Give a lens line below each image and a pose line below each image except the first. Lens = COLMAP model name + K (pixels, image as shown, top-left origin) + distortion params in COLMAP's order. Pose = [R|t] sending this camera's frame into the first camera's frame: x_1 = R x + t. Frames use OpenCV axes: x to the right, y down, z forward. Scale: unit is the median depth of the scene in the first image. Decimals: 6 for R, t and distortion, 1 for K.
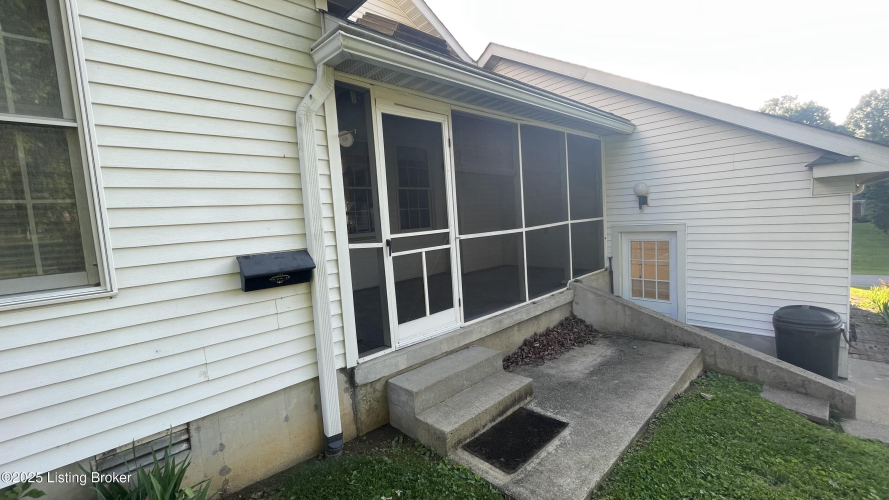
lens RADIAL K [[362.1, 0, 446.1], [0, 362.1, 247.0], [0, 0, 1]] dist [-0.001419, -0.000540]
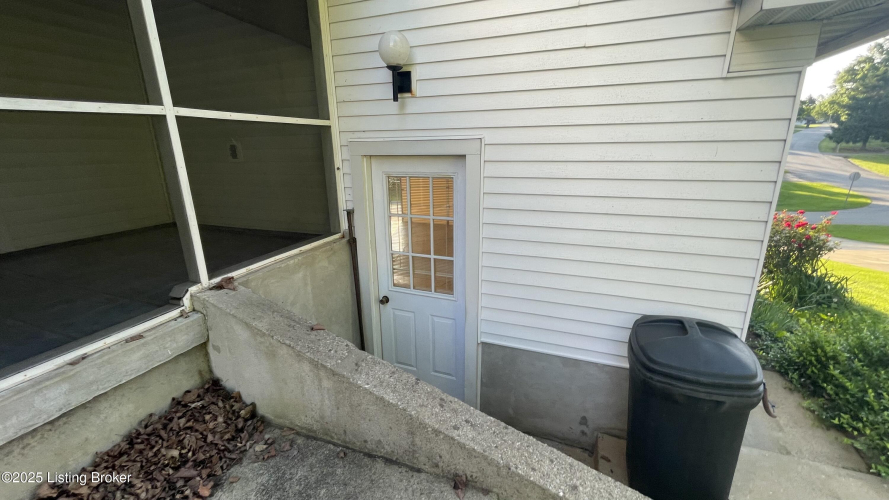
lens RADIAL K [[362.1, 0, 444.3], [0, 362.1, 248.3], [0, 0, 1]] dist [-0.001419, -0.000540]
pose [[0.906231, -0.069833, 0.416976, 0.401531], [-0.006617, 0.983801, 0.179143, -0.009163], [-0.422731, -0.165104, 0.891089, 0.566905]]
